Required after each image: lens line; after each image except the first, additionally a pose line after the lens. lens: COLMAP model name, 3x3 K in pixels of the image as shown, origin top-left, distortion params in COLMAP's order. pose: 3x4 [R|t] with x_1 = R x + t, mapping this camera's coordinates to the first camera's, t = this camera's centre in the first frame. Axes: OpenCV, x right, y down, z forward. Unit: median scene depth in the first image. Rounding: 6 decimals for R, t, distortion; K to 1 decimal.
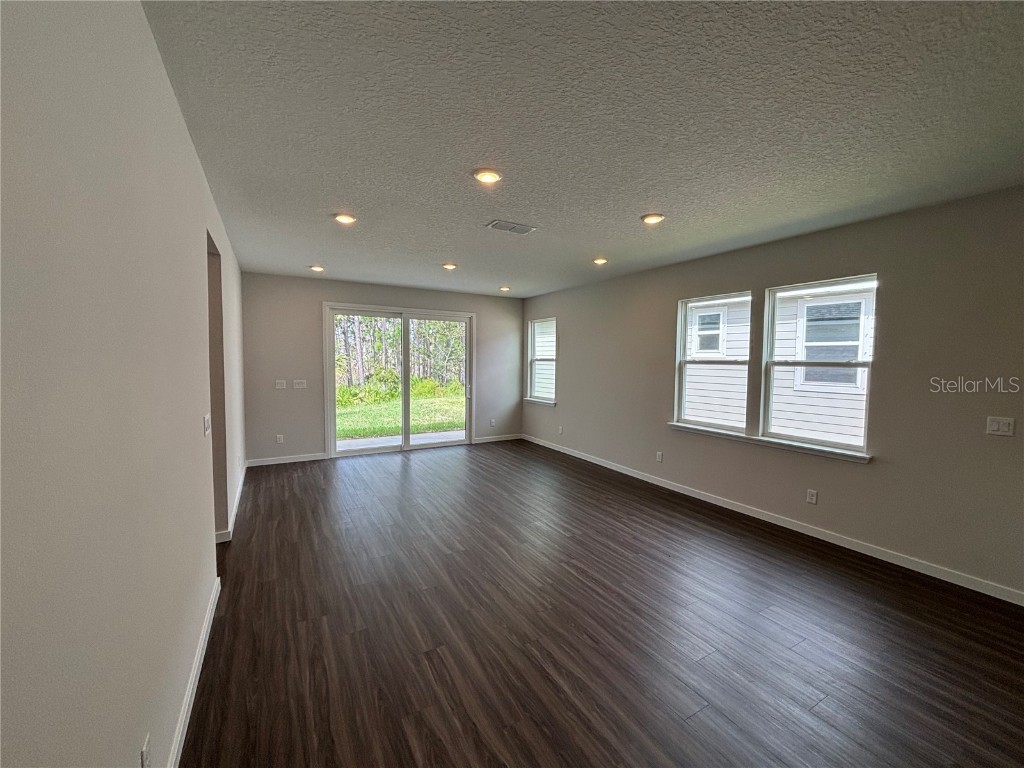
lens RADIAL K [[409.0, 0, 513.5], [0, 409.0, 382.0], [0, 0, 1]] dist [0.000601, 0.000177]
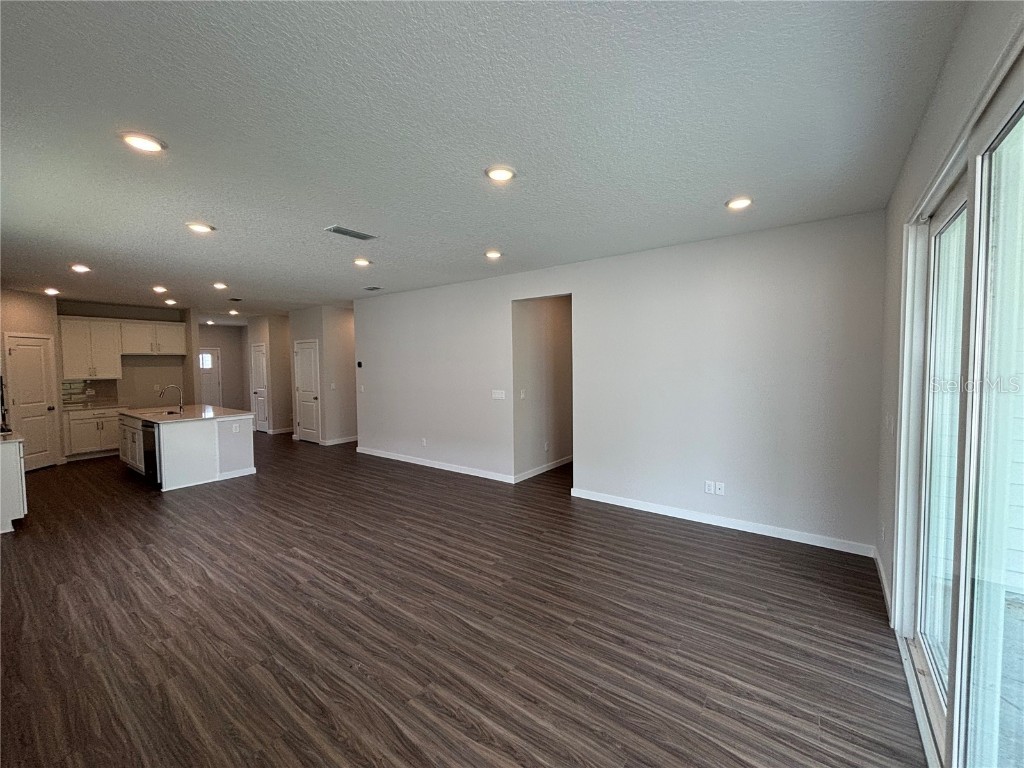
lens RADIAL K [[414.8, 0, 513.8], [0, 414.8, 380.4], [0, 0, 1]] dist [0.000891, 0.000461]
pose [[-0.918257, 0.015453, -0.395684, 0.021454], [-0.021783, 0.995754, 0.089440, -0.068676], [0.395386, 0.090748, -0.914021, 1.172888]]
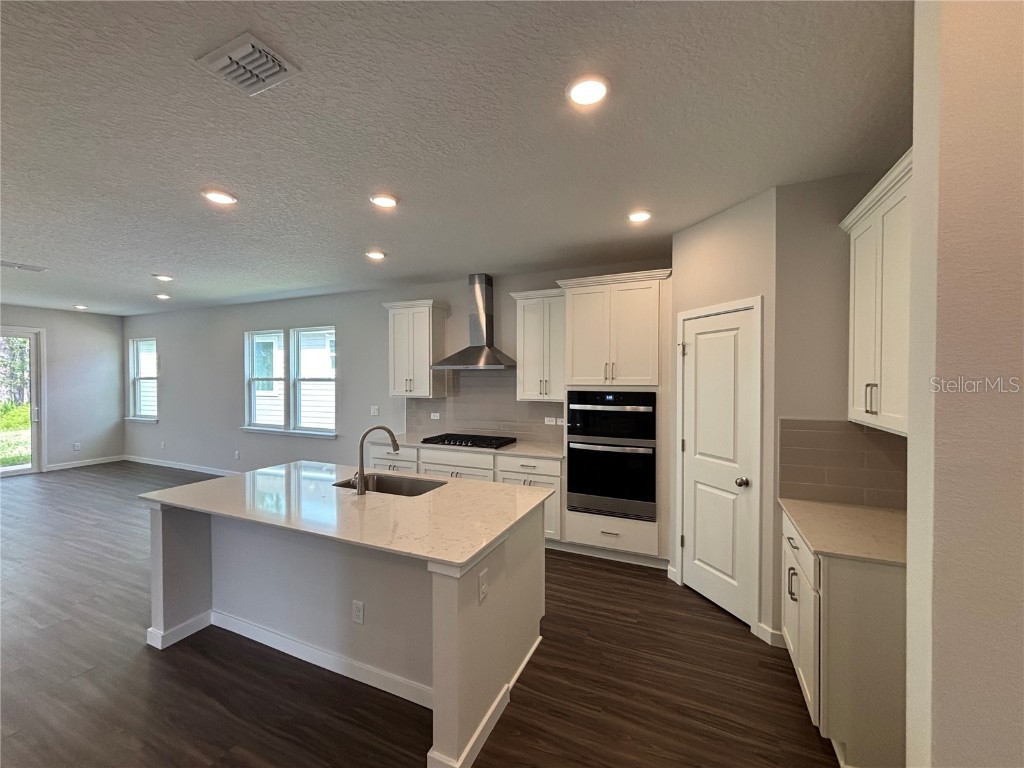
lens RADIAL K [[414.8, 0, 513.8], [0, 414.8, 380.4], [0, 0, 1]] dist [0.000891, 0.000461]
pose [[0.812814, -0.008640, 0.582459, 0.241733], [0.036957, 0.998641, -0.036759, 0.025306], [-0.581350, 0.051404, 0.812029, -0.413221]]
